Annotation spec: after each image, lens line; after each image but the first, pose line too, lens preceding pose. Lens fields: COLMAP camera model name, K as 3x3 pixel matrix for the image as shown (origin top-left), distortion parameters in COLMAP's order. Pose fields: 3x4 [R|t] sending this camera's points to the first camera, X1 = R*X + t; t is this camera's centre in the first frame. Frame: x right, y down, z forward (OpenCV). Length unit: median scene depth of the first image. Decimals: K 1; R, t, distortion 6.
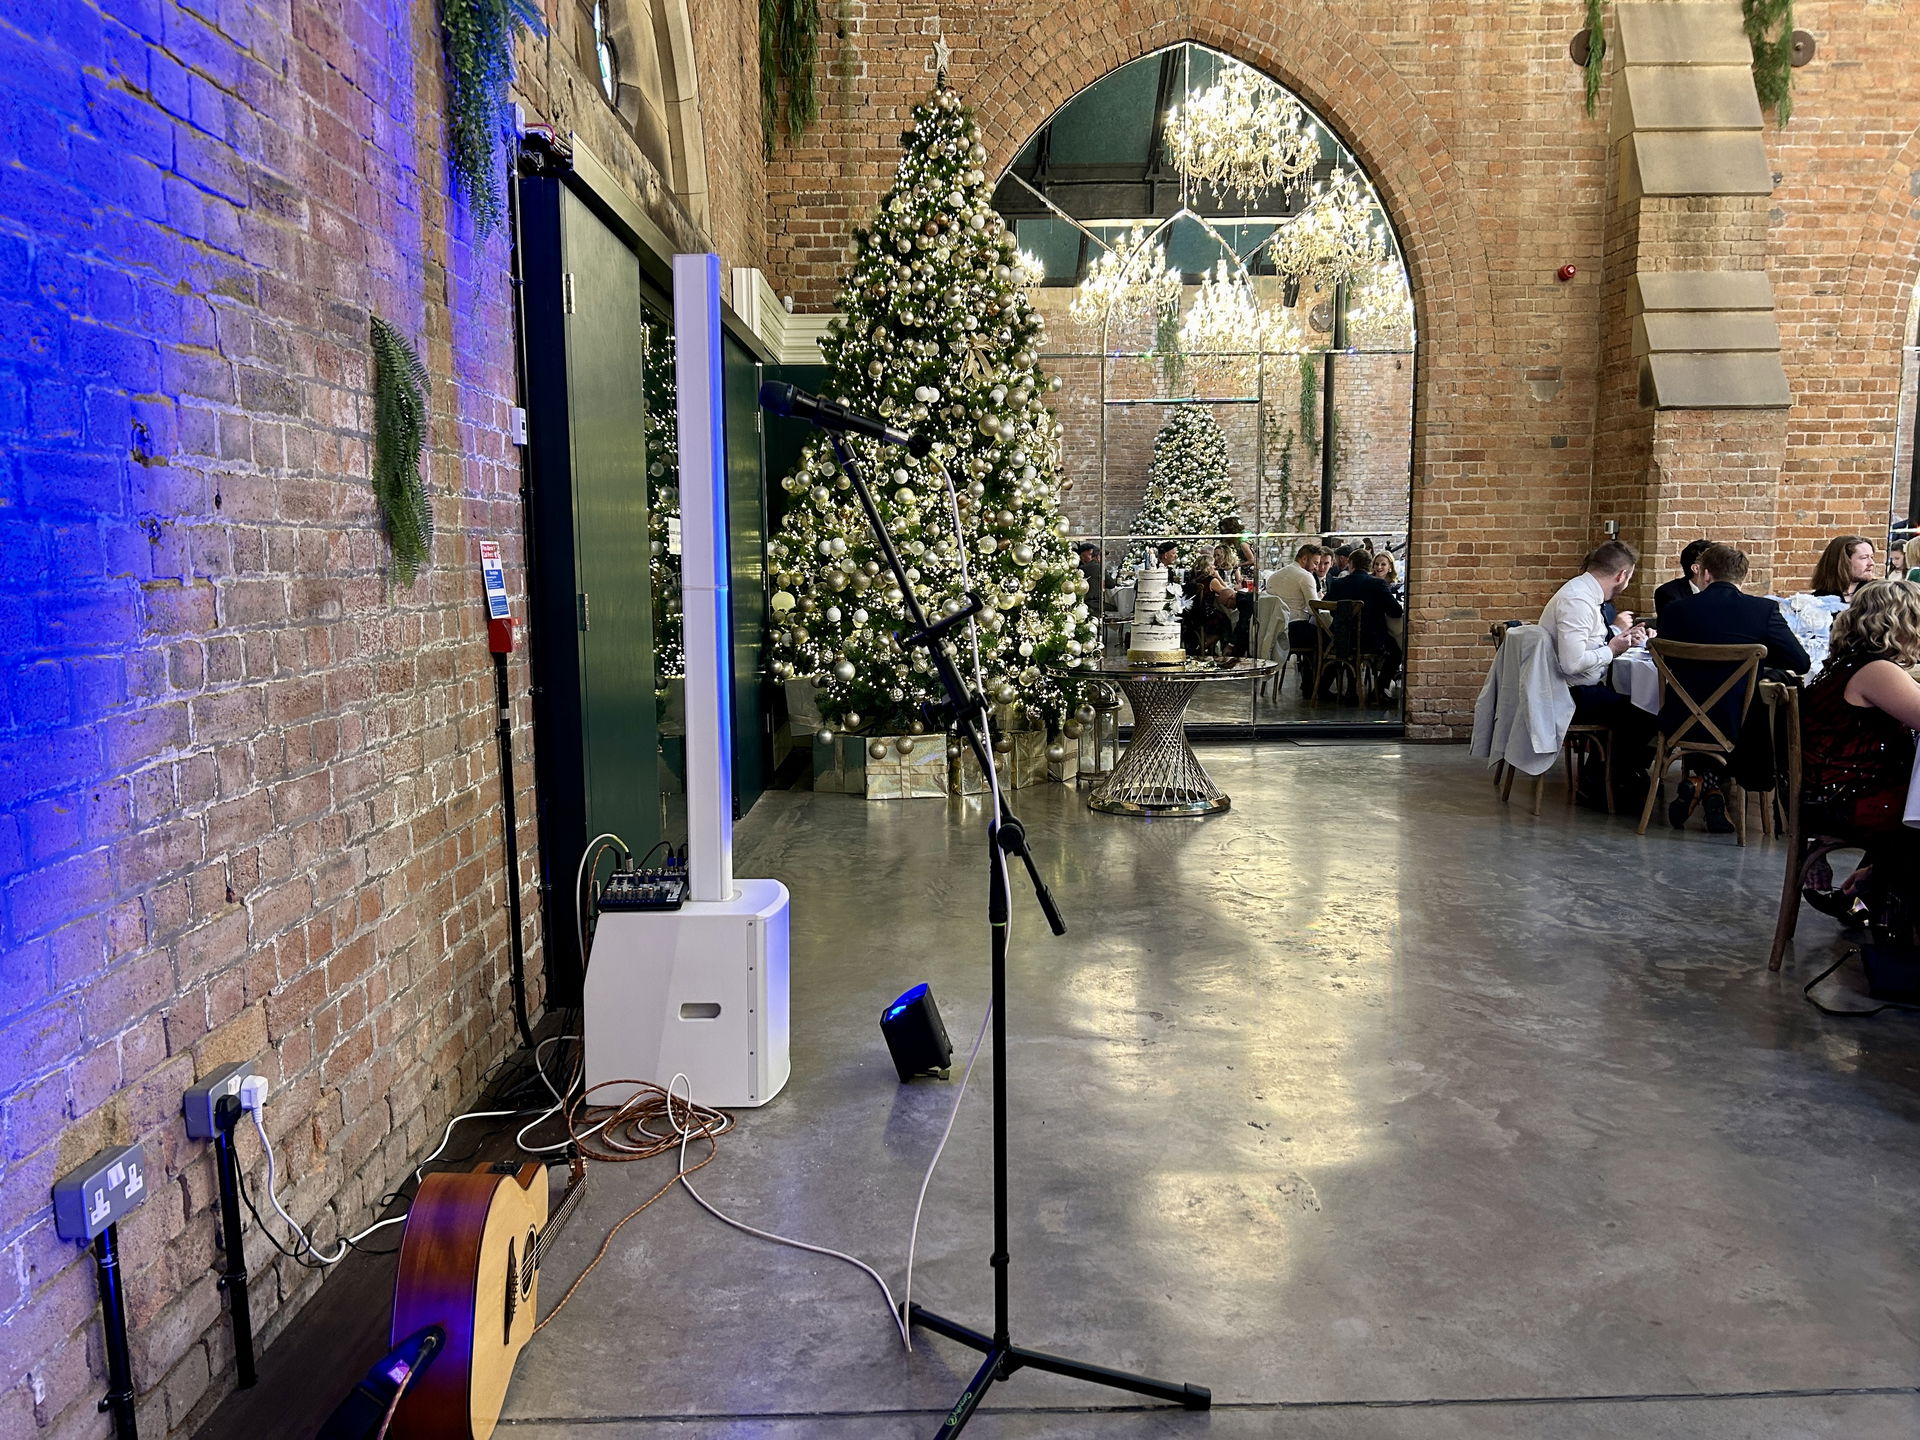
lens RADIAL K [[1447.4, 0, 959.6], [0, 1447.4, 717.4], [0, 0, 1]] dist [0.010913, -0.006490]
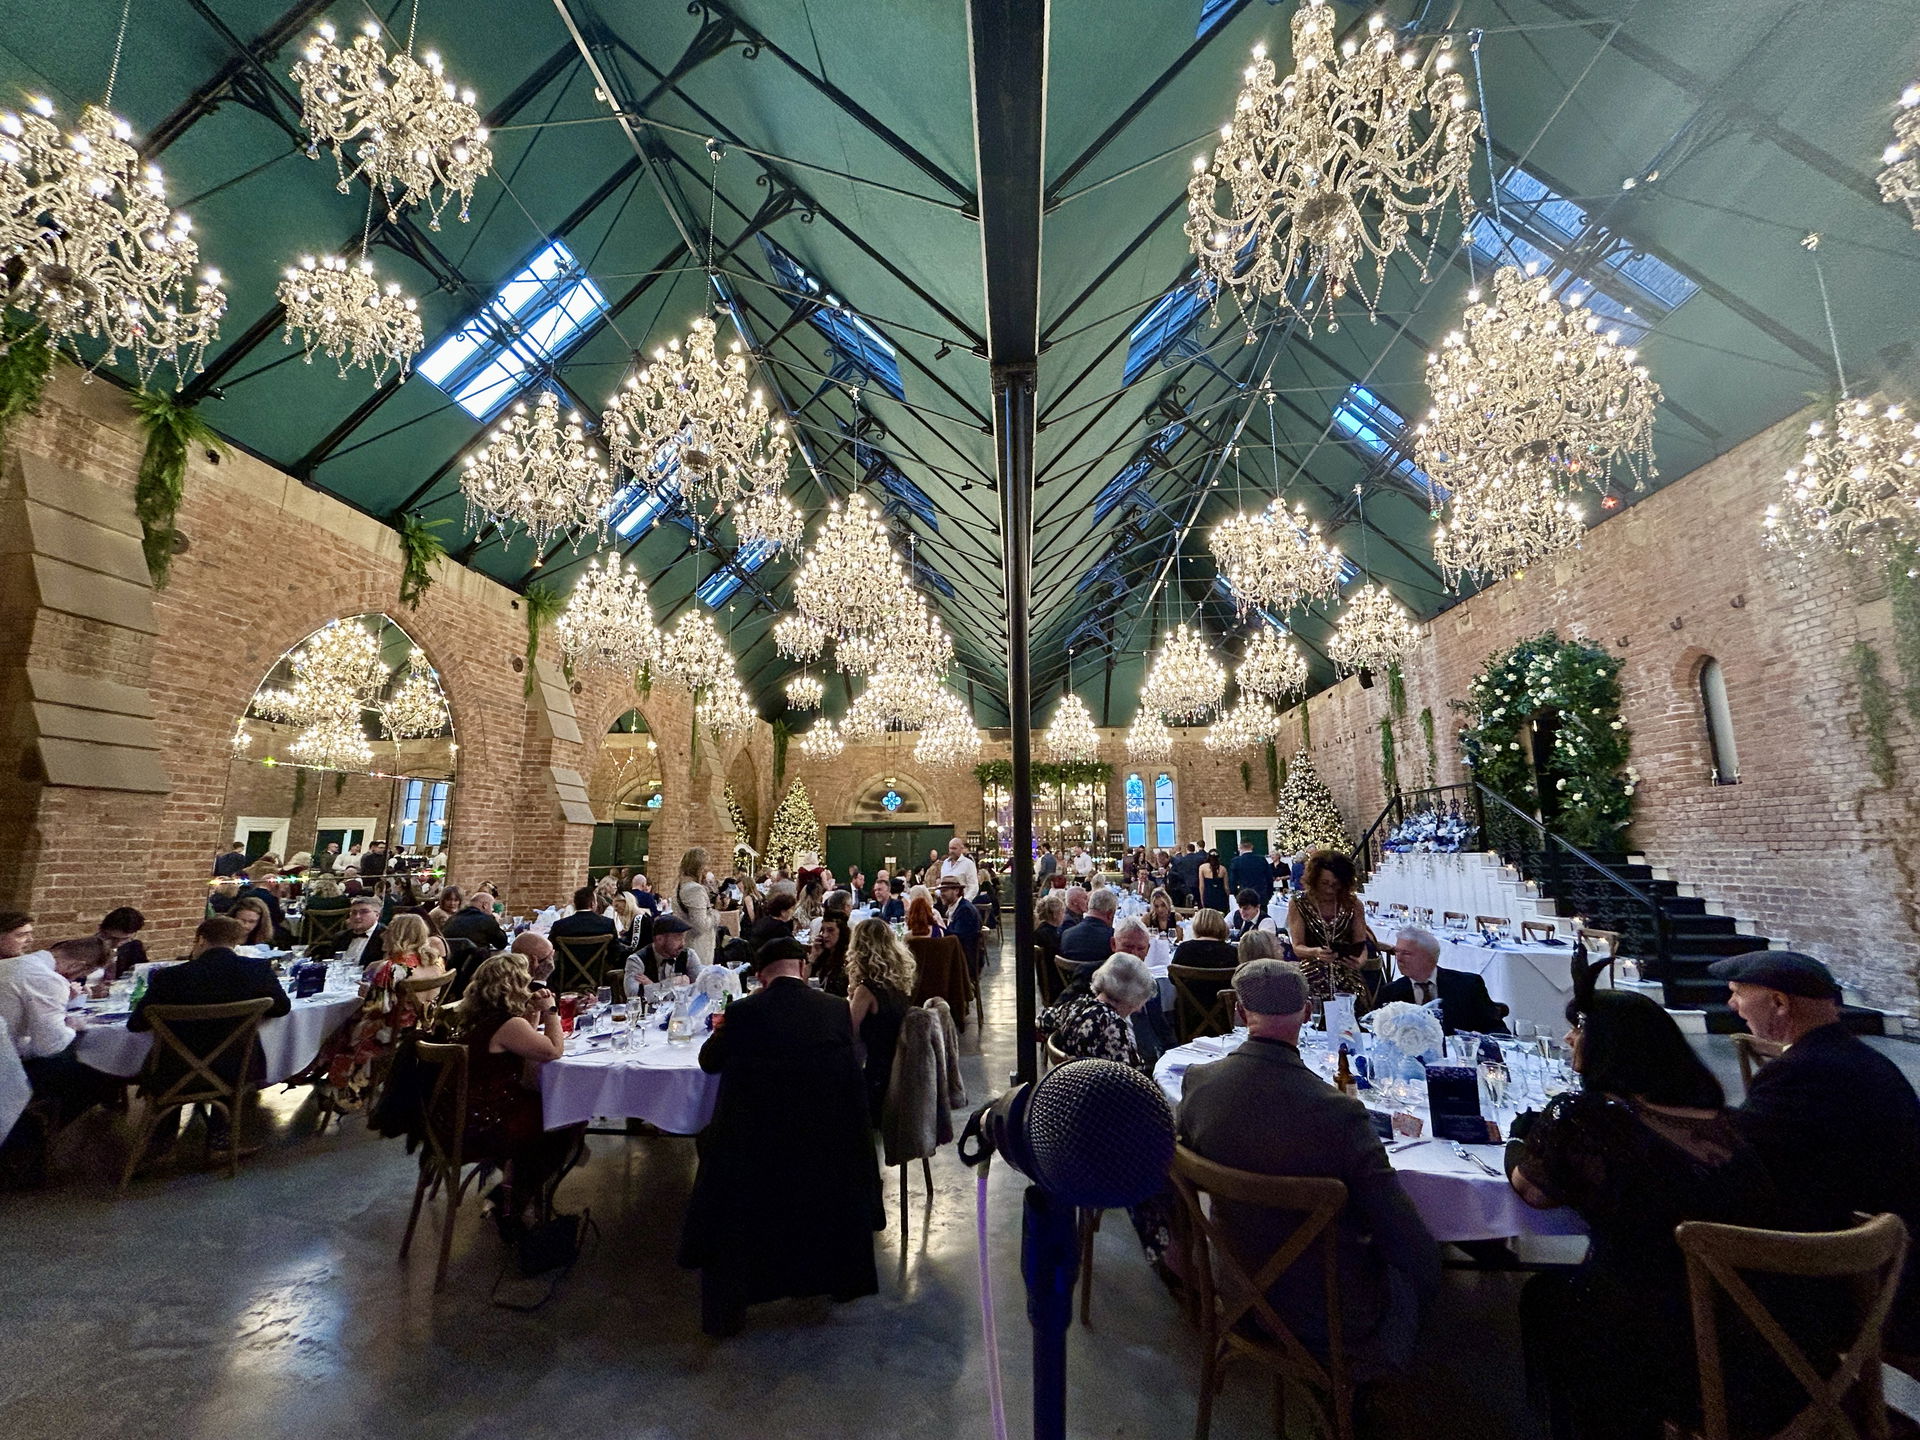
lens RADIAL K [[792.5, 0, 948.1], [0, 792.5, 715.3], [0, 0, 1]] dist [-0.002399, -0.000814]
pose [[0.093855, 0.183034, 0.978616, -0.081349], [0.106728, 0.975441, -0.192676, -0.065451], [-0.989849, 0.122530, 0.072015, 0.220980]]
